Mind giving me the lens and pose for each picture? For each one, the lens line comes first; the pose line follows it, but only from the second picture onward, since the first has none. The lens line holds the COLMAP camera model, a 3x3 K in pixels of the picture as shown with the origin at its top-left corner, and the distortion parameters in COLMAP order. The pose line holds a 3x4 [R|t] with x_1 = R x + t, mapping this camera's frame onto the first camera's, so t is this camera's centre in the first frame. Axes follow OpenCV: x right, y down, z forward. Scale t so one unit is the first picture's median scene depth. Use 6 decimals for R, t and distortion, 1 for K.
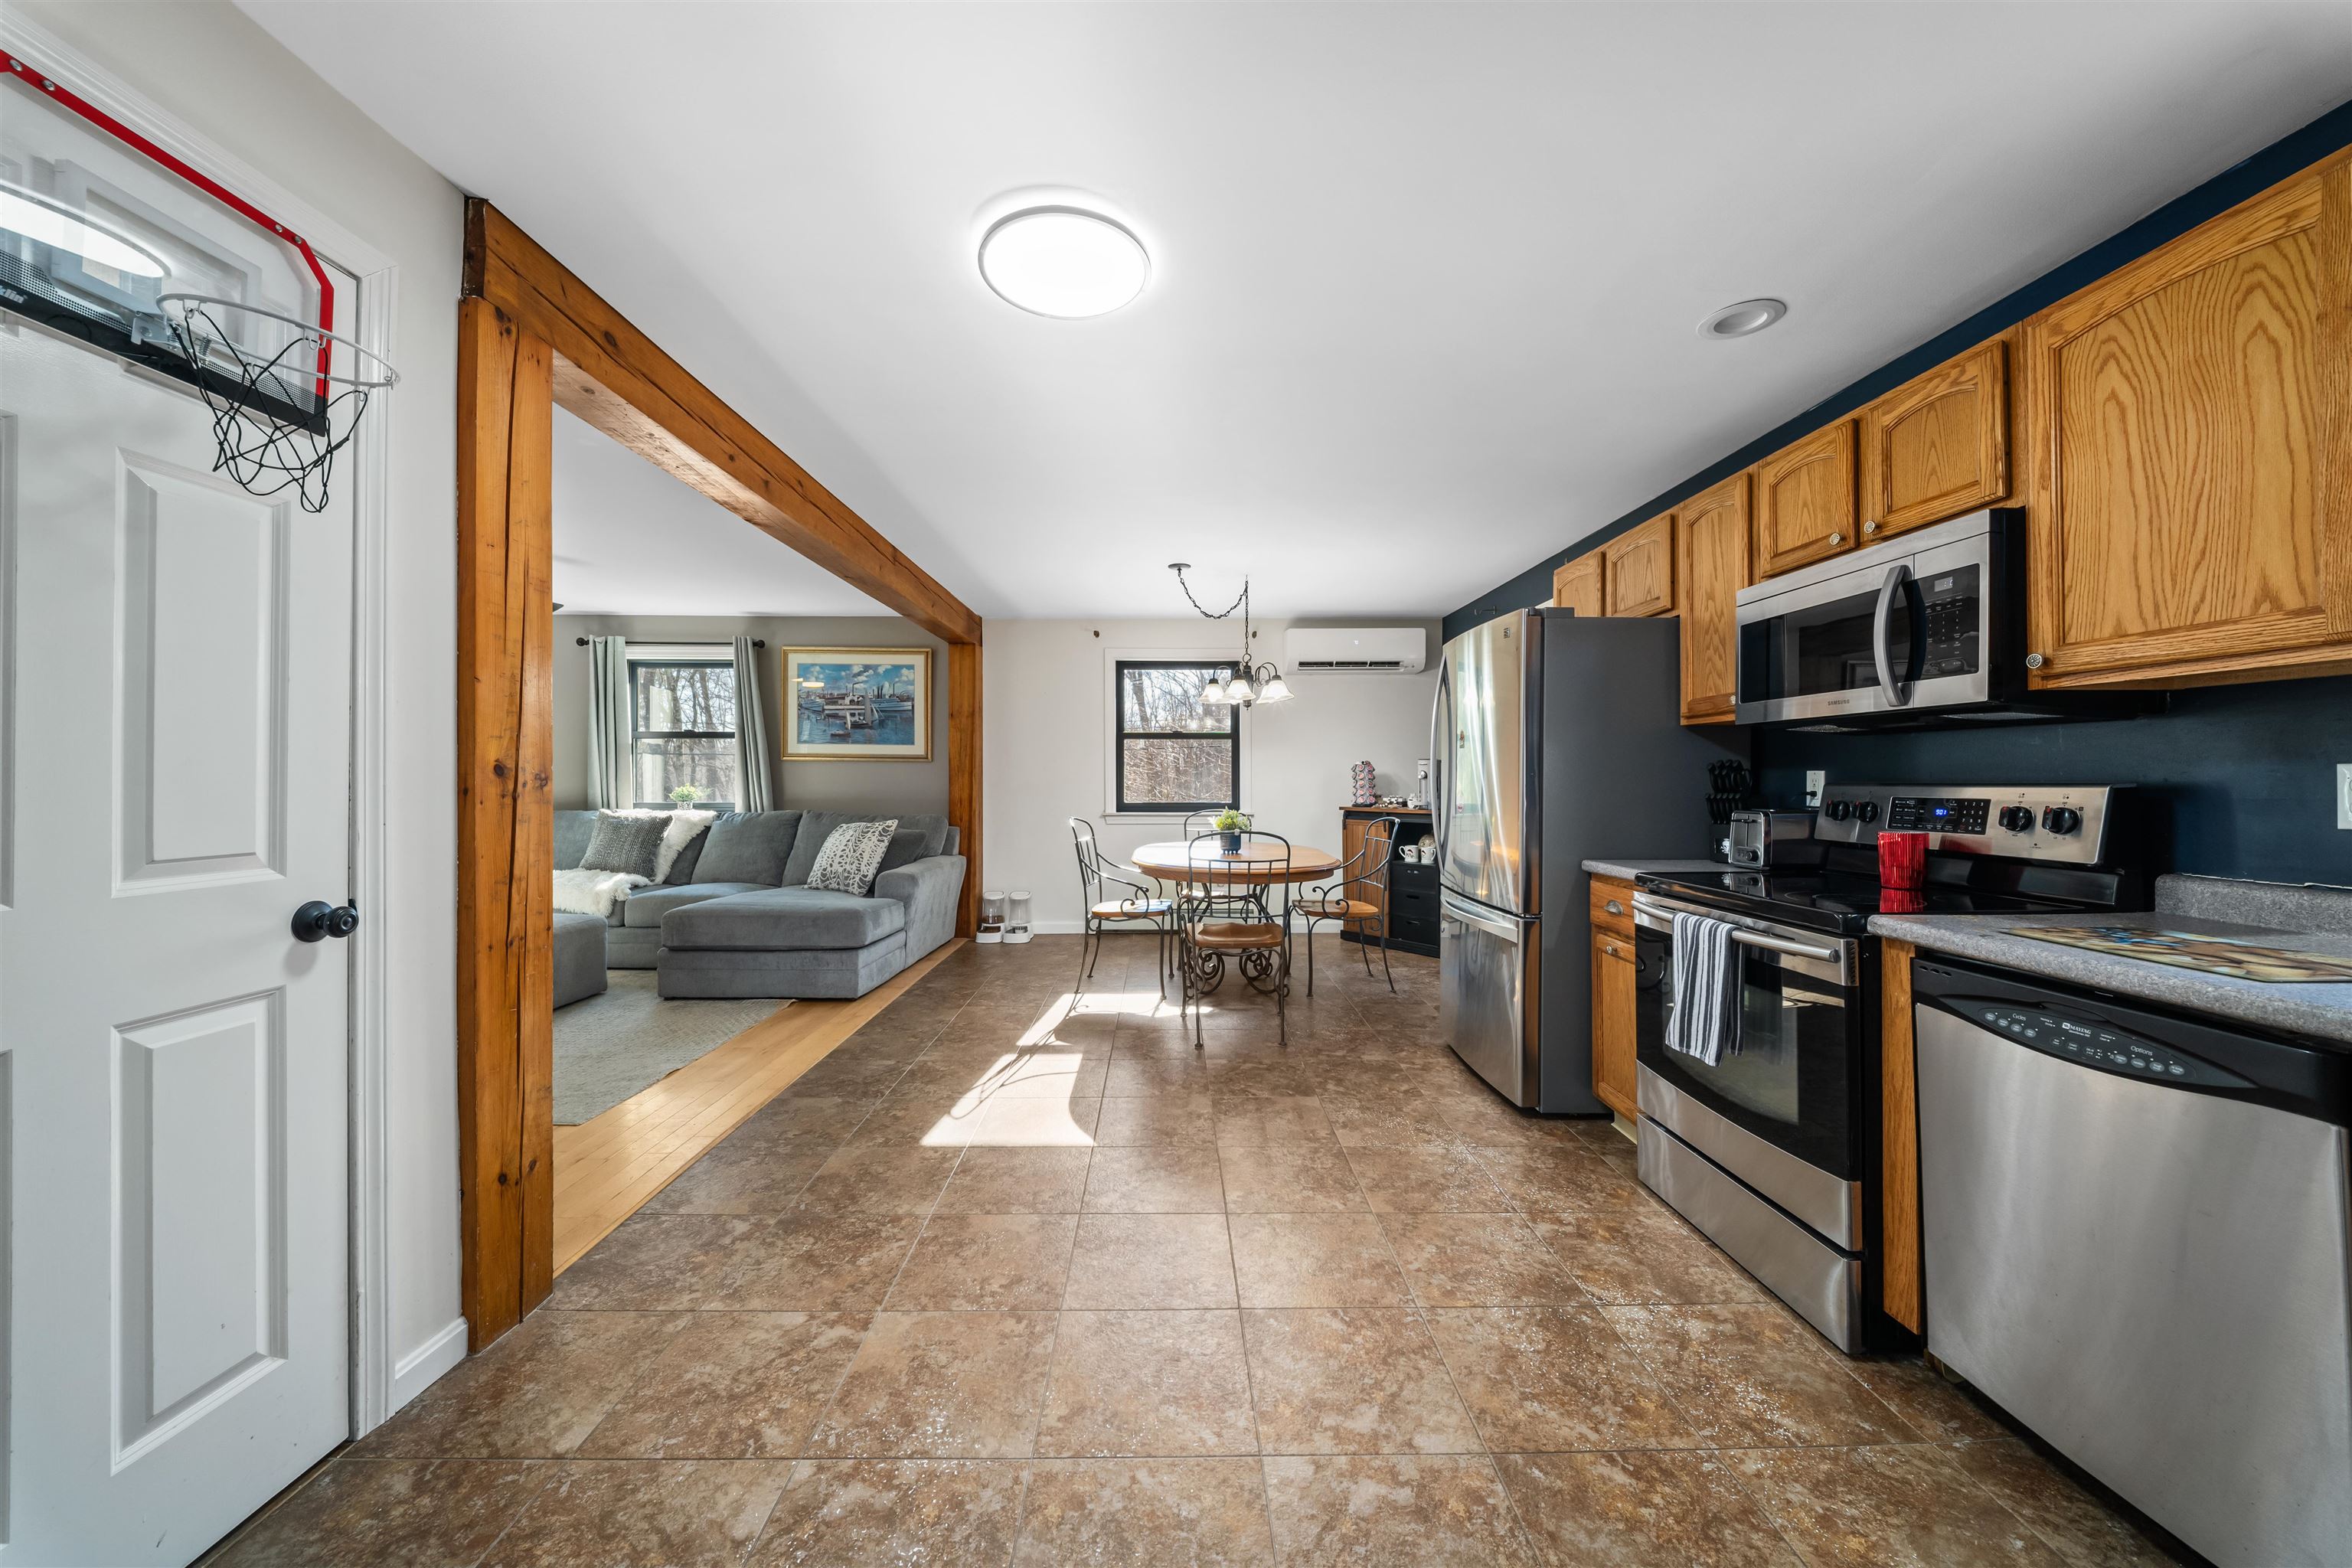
lens RADIAL K [[831.6, 0, 1179.9], [0, 831.6, 779.7], [0, 0, 1]] dist [-0.000318, -0.000129]
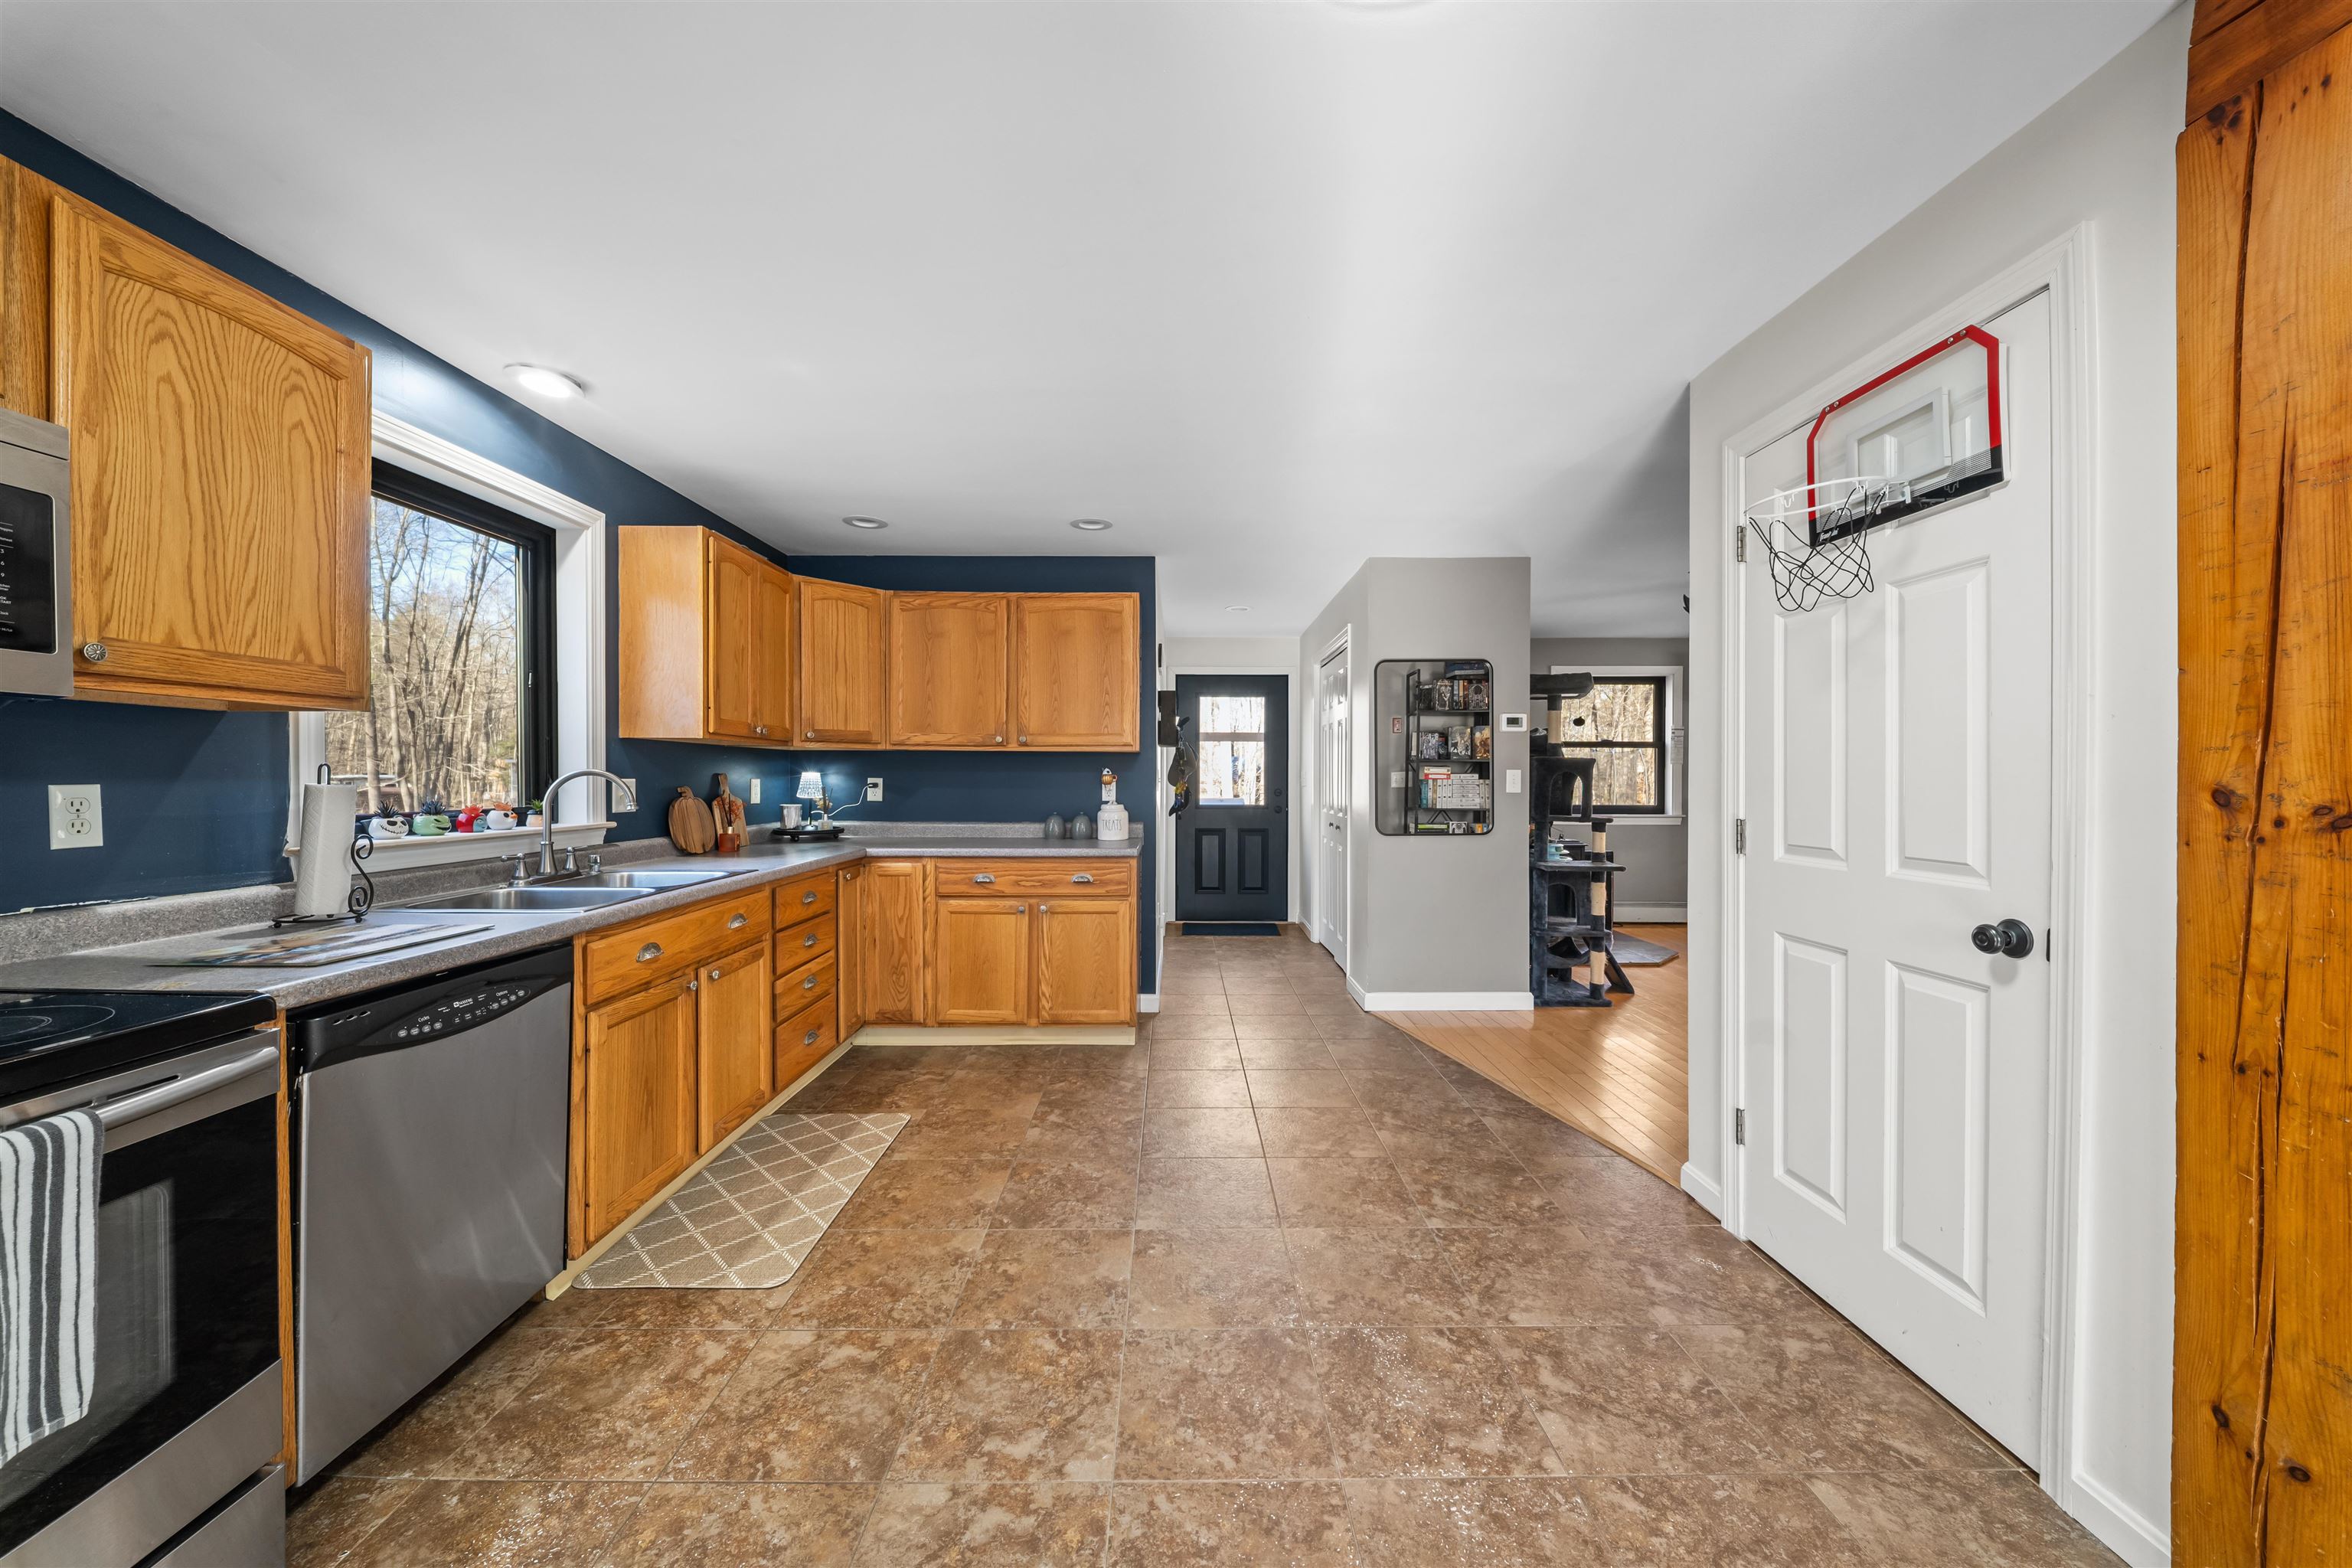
lens RADIAL K [[825.9, 0, 1185.8], [0, 825.9, 788.0], [0, 0, 1]] dist [0.001281, -0.005431]
pose [[-0.999976, -0.001961, 0.006680, 0.002542], [-0.001852, 0.999866, 0.016246, -0.019217], [-0.006711, 0.016233, -0.999846, 1.108169]]
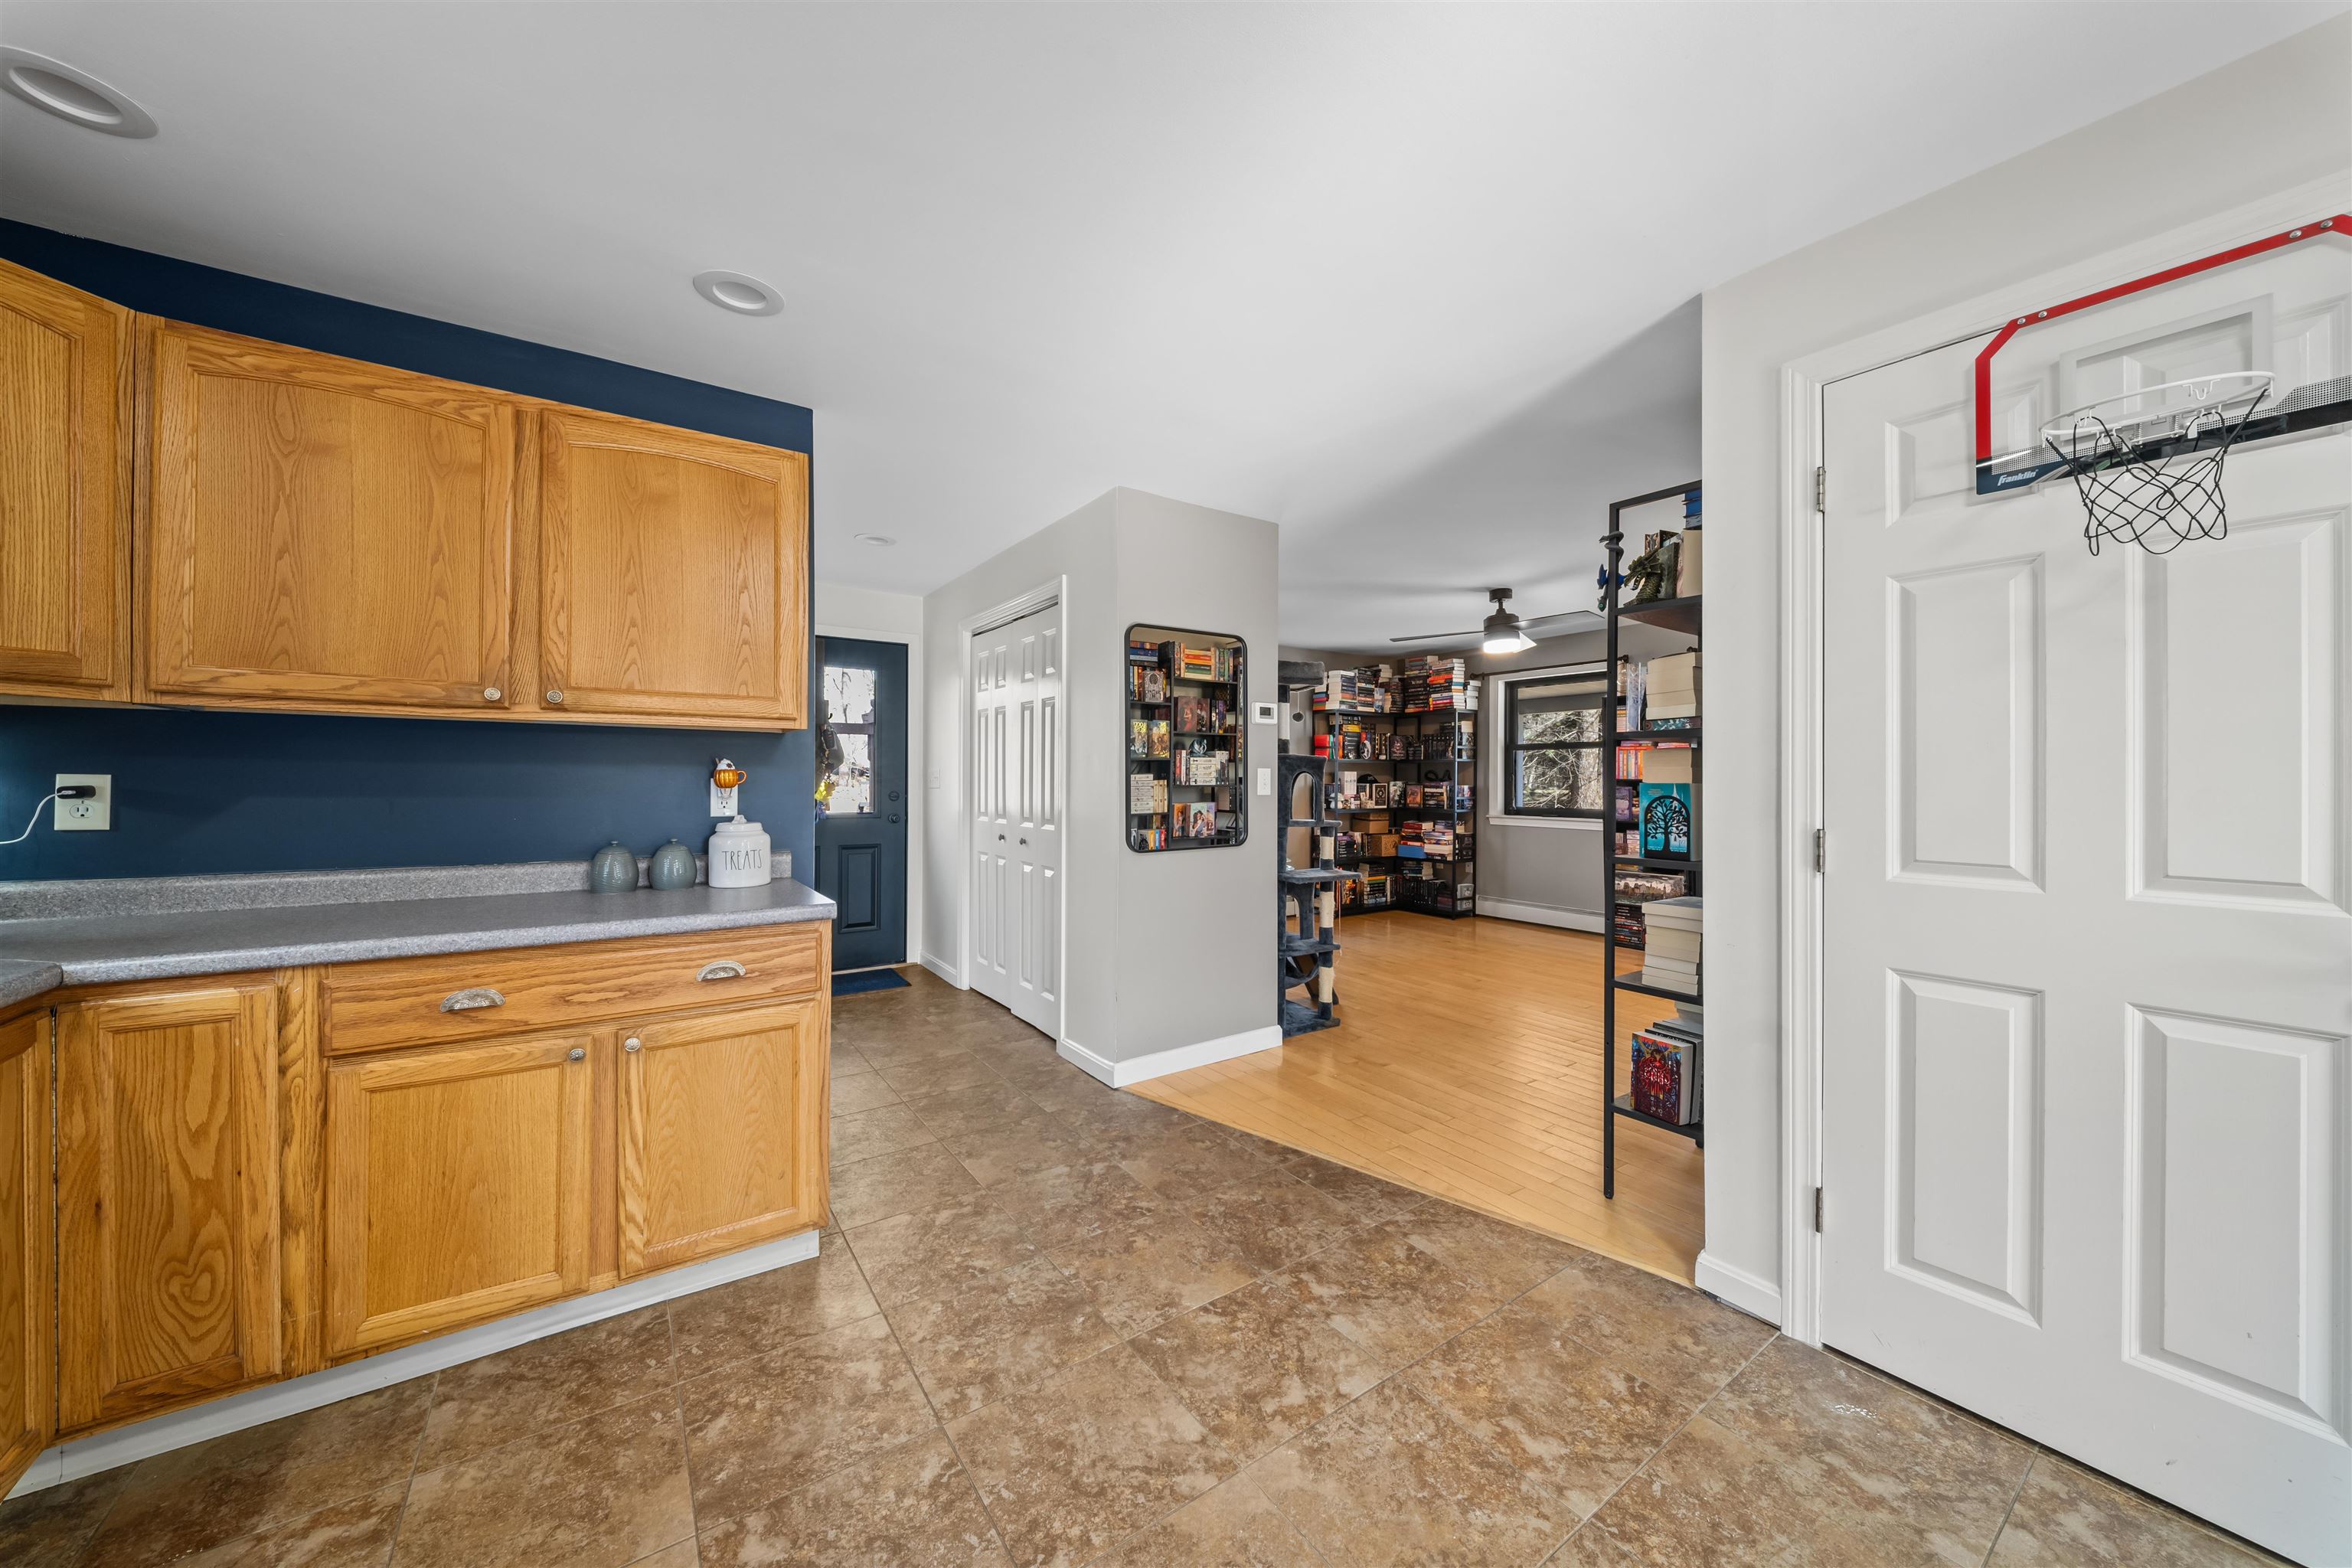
lens RADIAL K [[820.0, 0, 1189.6], [0, 820.0, 781.5], [0, 0, 1]] dist [-0.001178, -0.003071]
pose [[-0.828070, -0.001851, -0.560622, 0.252782], [-0.005953, 0.999967, 0.005491, -0.014778], [0.560594, 0.007884, -0.828054, 0.527158]]
